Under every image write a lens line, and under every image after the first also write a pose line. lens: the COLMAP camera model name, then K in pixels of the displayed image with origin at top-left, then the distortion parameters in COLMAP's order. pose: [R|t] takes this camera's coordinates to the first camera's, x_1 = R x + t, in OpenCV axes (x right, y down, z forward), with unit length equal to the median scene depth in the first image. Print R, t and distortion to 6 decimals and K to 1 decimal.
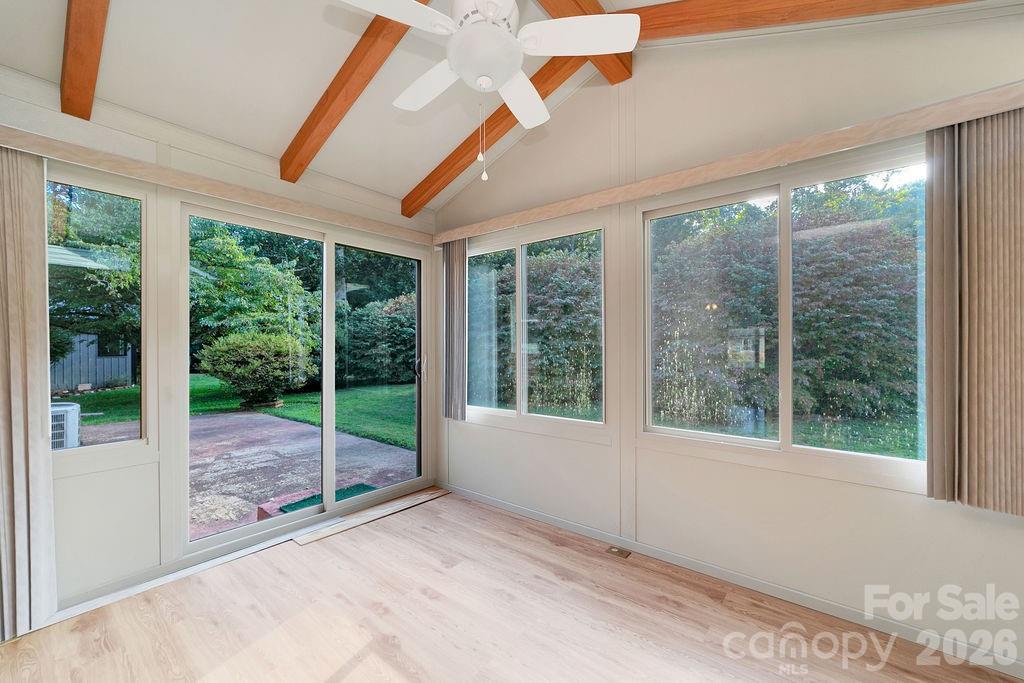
lens RADIAL K [[404.7, 0, 512.1], [0, 404.7, 346.1], [0, 0, 1]] dist [-0.008025, 0.000259]
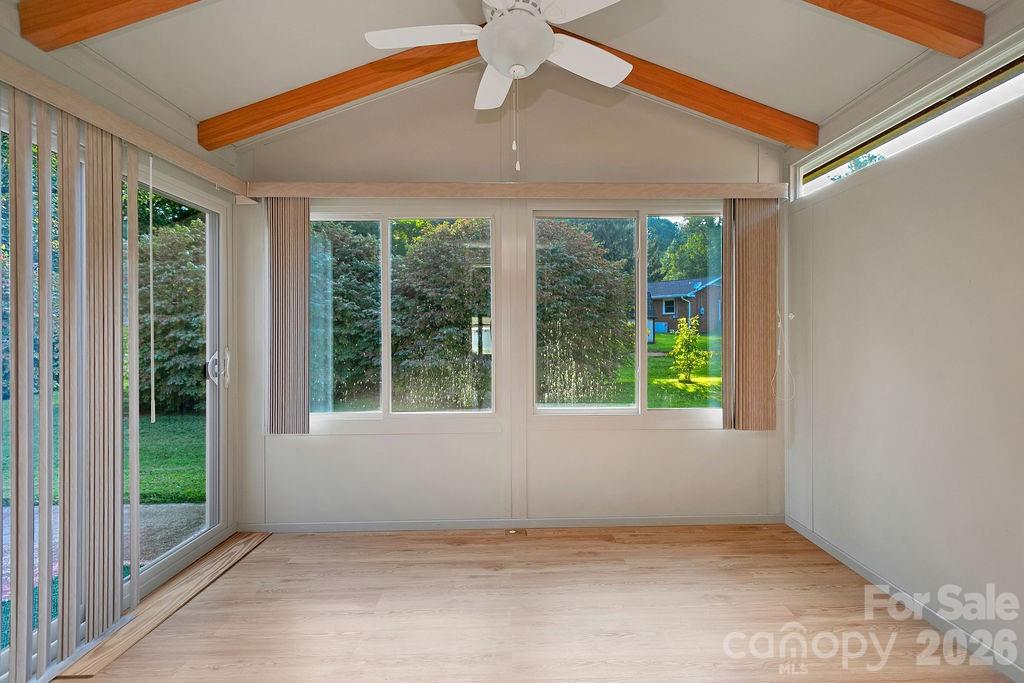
lens RADIAL K [[467.1, 0, 514.2], [0, 467.1, 334.7], [0, 0, 1]] dist [0.002892, -0.000780]
pose [[0.765633, -0.007516, 0.643233, -0.514428], [0.005585, 0.999972, 0.005036, -0.007166], [-0.643253, -0.000263, 0.765654, 0.078750]]
